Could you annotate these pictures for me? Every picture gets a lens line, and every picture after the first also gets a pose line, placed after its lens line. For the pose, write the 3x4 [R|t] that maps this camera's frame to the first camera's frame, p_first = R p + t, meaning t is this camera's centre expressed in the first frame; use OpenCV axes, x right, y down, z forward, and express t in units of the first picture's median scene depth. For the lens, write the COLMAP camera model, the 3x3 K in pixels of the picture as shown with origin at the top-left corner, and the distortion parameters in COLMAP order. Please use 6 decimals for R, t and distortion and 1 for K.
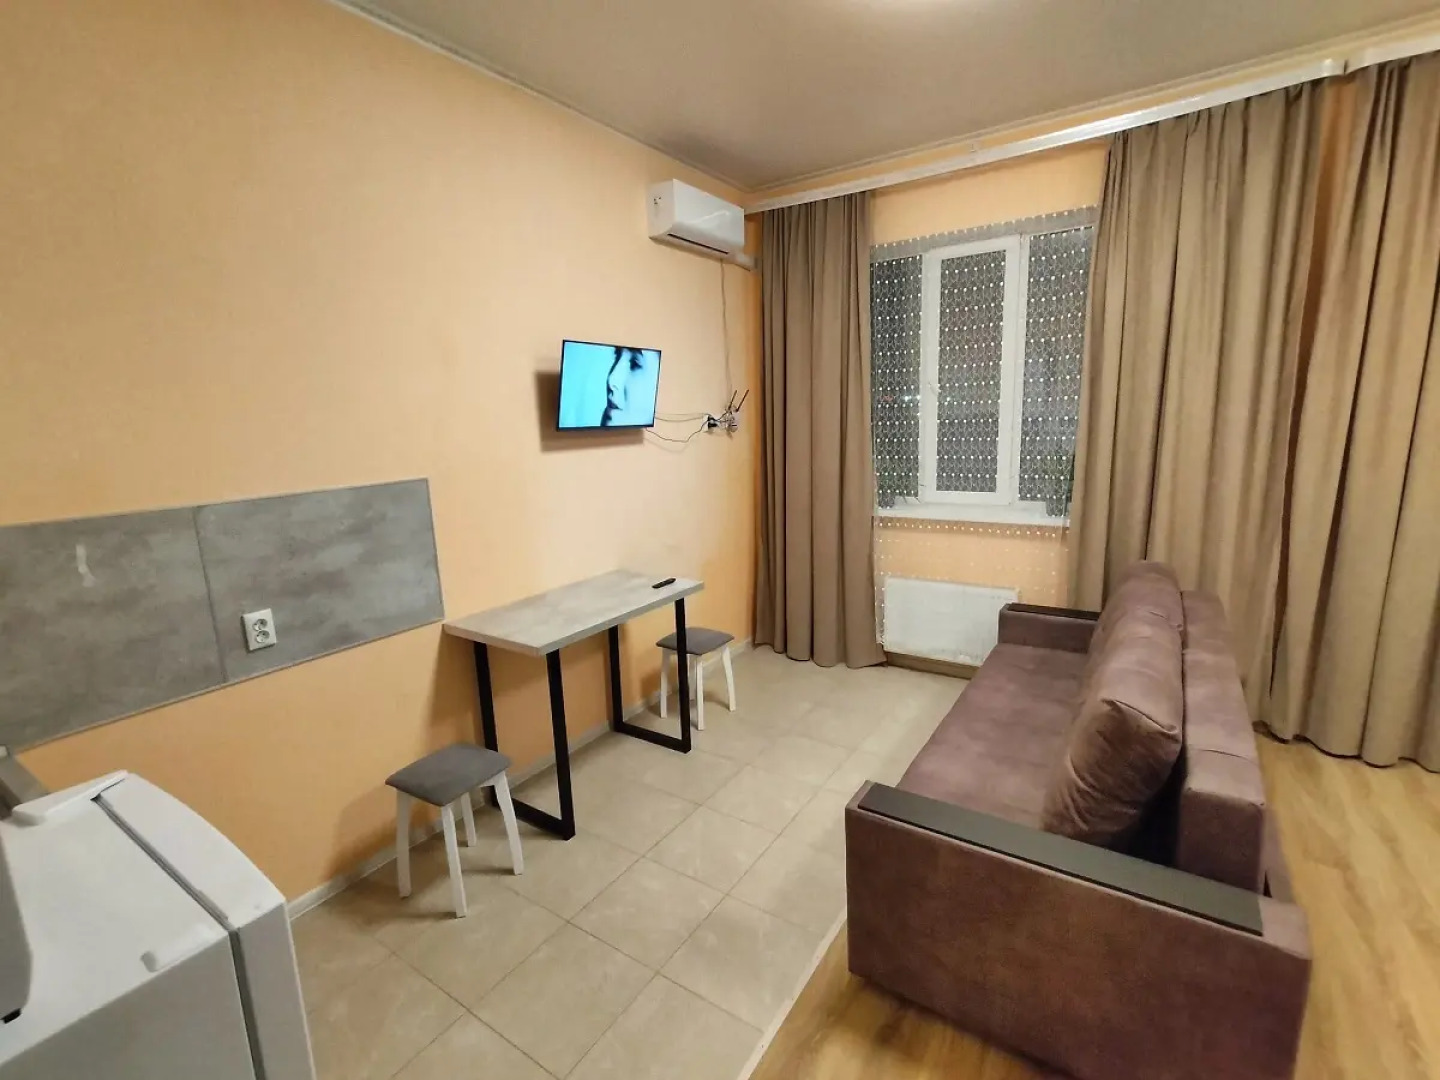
lens RADIAL K [[660.7, 0, 720.0], [0, 660.7, 540.0], [0, 0, 1]] dist [0.001988, 0.000836]
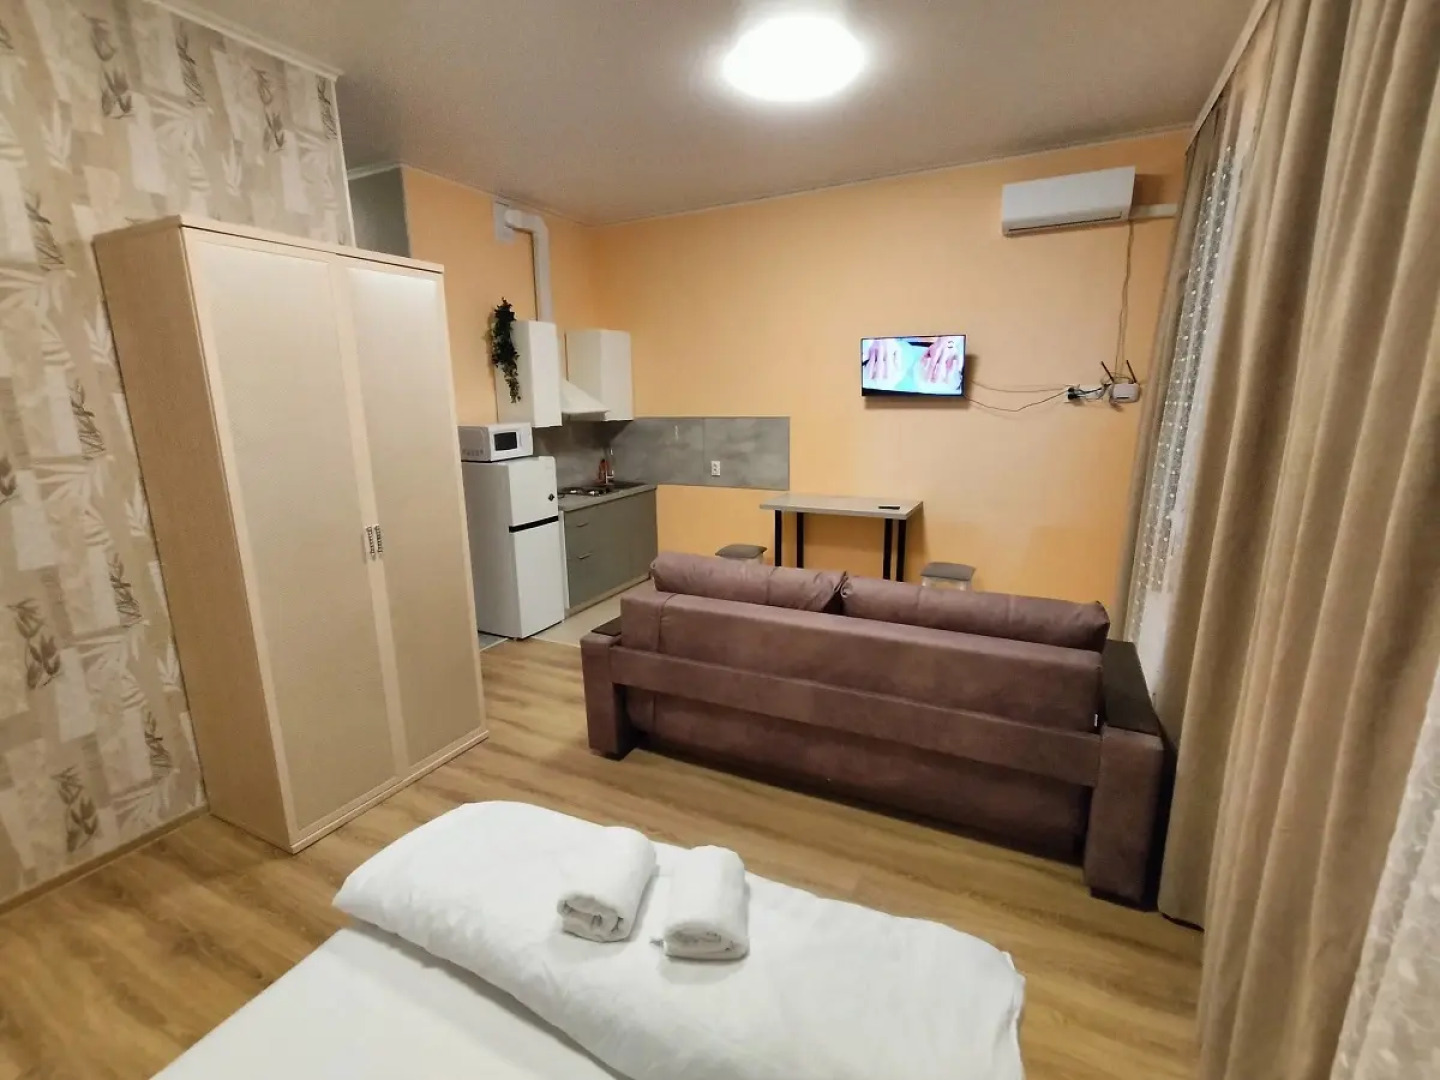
lens RADIAL K [[660.7, 0, 720.0], [0, 660.7, 540.0], [0, 0, 1]] dist [0.001988, 0.000836]
pose [[0.132128, 0.247146, -0.959928, 1.647152], [-0.180304, 0.958255, 0.221898, -0.153719], [0.974696, 0.143760, 0.171174, 0.556329]]
